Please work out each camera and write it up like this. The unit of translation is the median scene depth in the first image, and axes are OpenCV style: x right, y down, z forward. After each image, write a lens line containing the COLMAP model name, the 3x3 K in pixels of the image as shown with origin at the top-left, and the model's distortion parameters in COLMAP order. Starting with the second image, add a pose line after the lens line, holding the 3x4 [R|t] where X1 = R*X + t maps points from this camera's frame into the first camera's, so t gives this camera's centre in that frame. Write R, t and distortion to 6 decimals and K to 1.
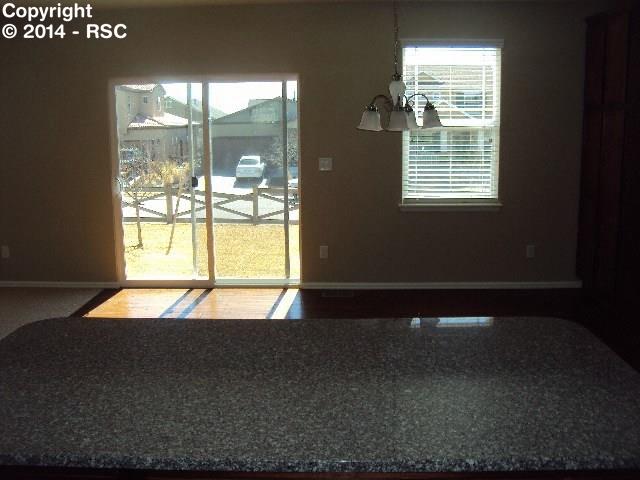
lens RADIAL K [[667.3, 0, 320.0], [0, 667.3, 240.0], [0, 0, 1]] dist [-0.166256, 0.006175]
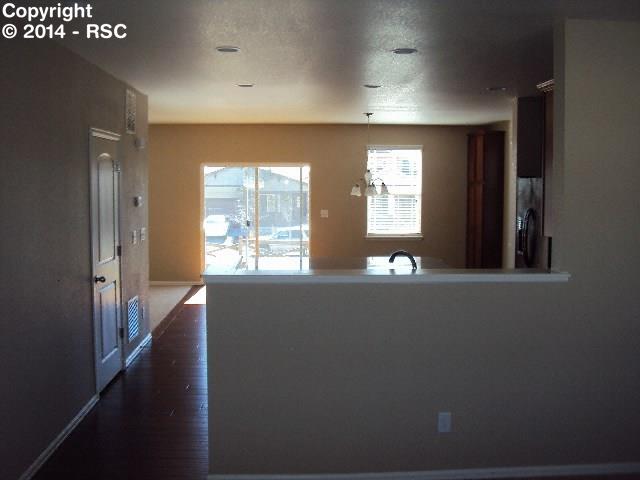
lens RADIAL K [[667.3, 0, 320.0], [0, 667.3, 240.0], [0, 0, 1]] dist [-0.166256, 0.006175]
pose [[0.996773, 0.003103, 0.080210, -0.150012], [0.004480, 0.995545, -0.094184, 0.128104], [-0.080145, 0.094239, 0.992318, -0.790535]]
